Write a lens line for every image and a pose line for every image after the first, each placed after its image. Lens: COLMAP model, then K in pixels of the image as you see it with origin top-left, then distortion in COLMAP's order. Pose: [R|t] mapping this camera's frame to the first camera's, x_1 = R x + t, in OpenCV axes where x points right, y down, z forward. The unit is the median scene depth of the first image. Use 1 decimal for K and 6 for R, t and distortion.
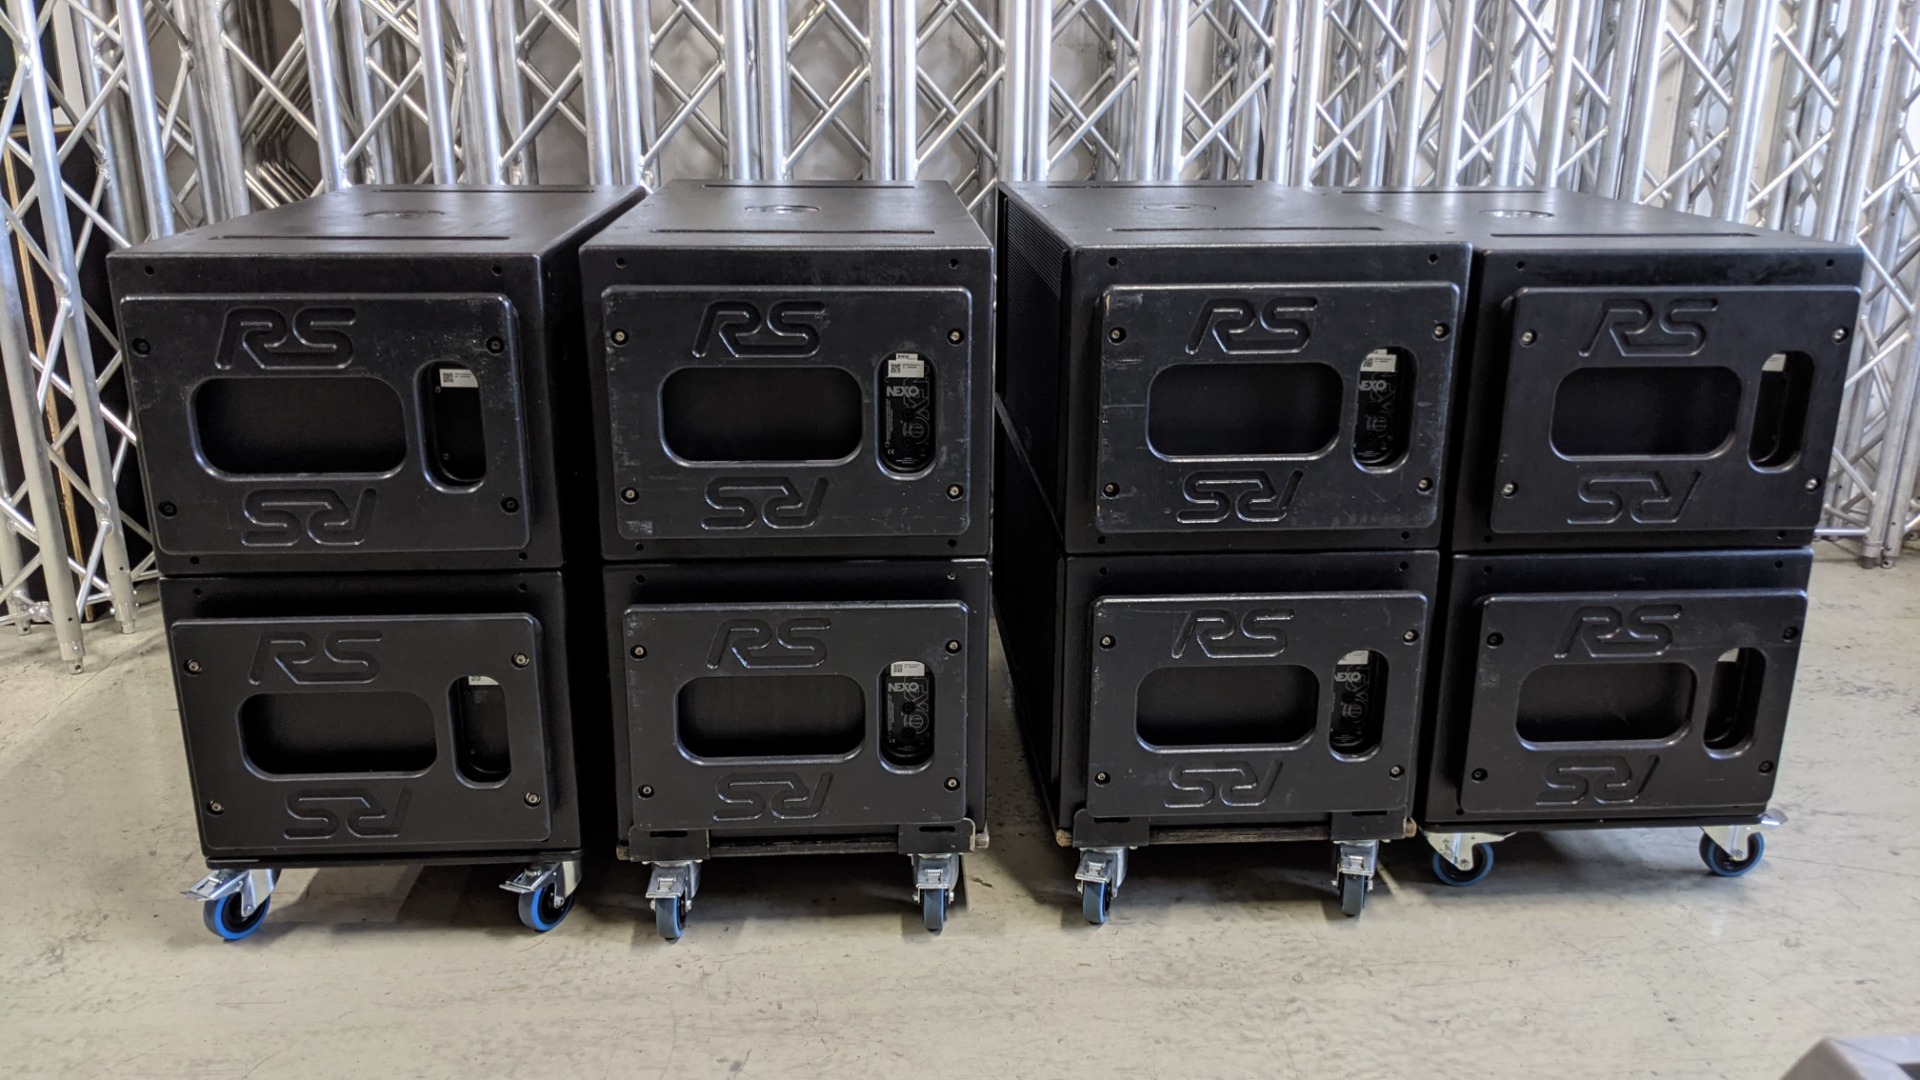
lens RADIAL K [[1599.6, 0, 960.0], [0, 1599.6, 540.0], [0, 0, 1]] dist [0.074010, -0.123345]
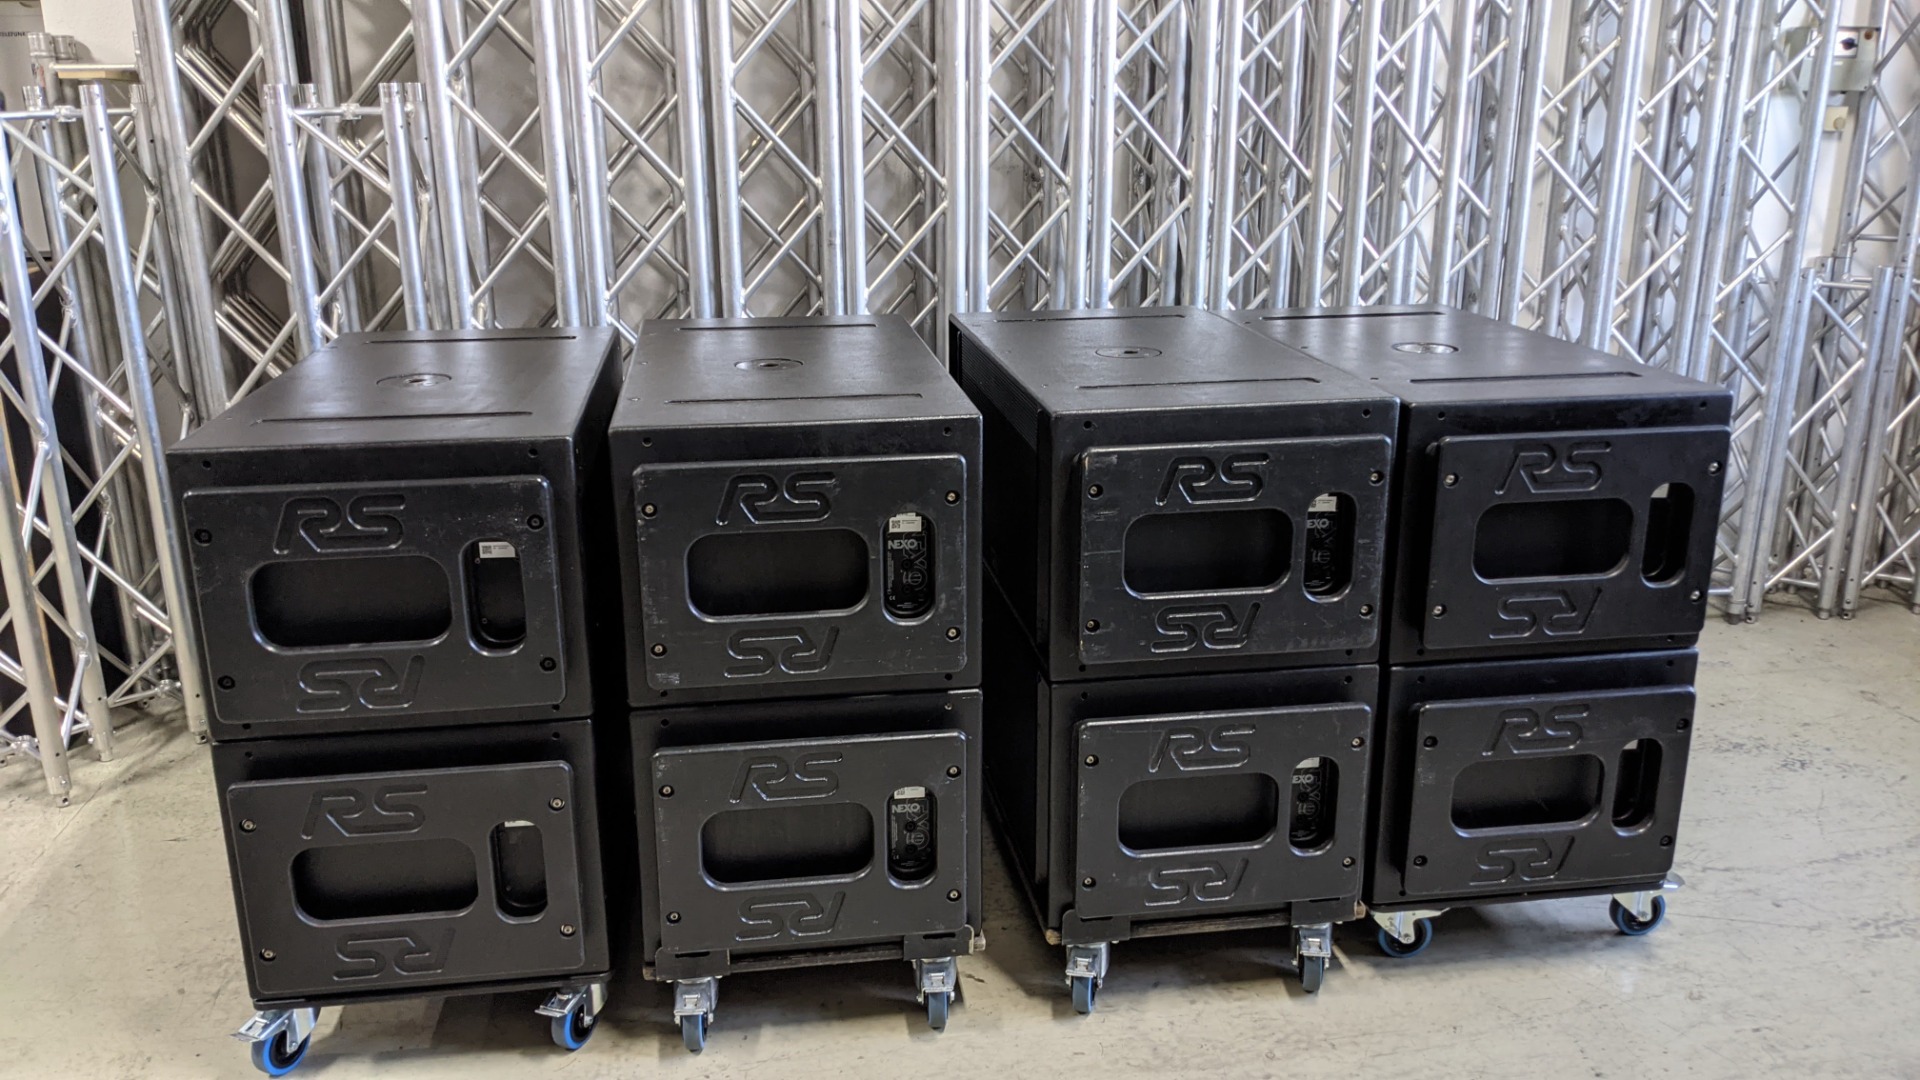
lens RADIAL K [[1599.6, 0, 960.0], [0, 1599.6, 540.0], [0, 0, 1]] dist [0.074010, -0.123345]
pose [[0.996618, -0.034330, 0.074656, -0.071138], [0.035630, 0.999235, -0.016138, -0.069471], [-0.074045, 0.018744, 0.997079, -0.094975]]
